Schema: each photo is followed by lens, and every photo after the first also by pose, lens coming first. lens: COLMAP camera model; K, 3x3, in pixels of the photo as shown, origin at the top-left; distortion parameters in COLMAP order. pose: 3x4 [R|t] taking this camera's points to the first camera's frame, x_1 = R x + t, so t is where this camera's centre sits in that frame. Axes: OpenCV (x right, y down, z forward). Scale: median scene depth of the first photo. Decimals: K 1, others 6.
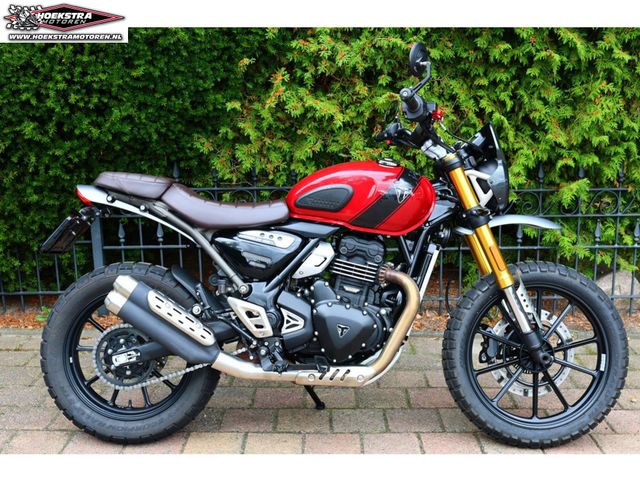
lens RADIAL K [[812.4, 0, 320.0], [0, 812.4, 240.0], [0, 0, 1]] dist [-0.007174, -0.021794]
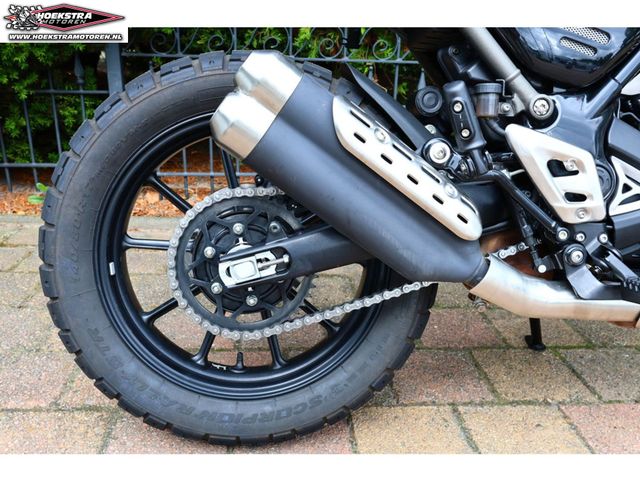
lens RADIAL K [[608.5, 0, 320.0], [0, 608.5, 240.0], [0, 0, 1]] dist [0.016275, 0.019521]
pose [[0.994309, 0.010714, 0.105997, -0.234760], [-0.024058, 0.991811, 0.125424, 0.089333], [-0.103786, -0.127261, 0.986425, 0.677139]]
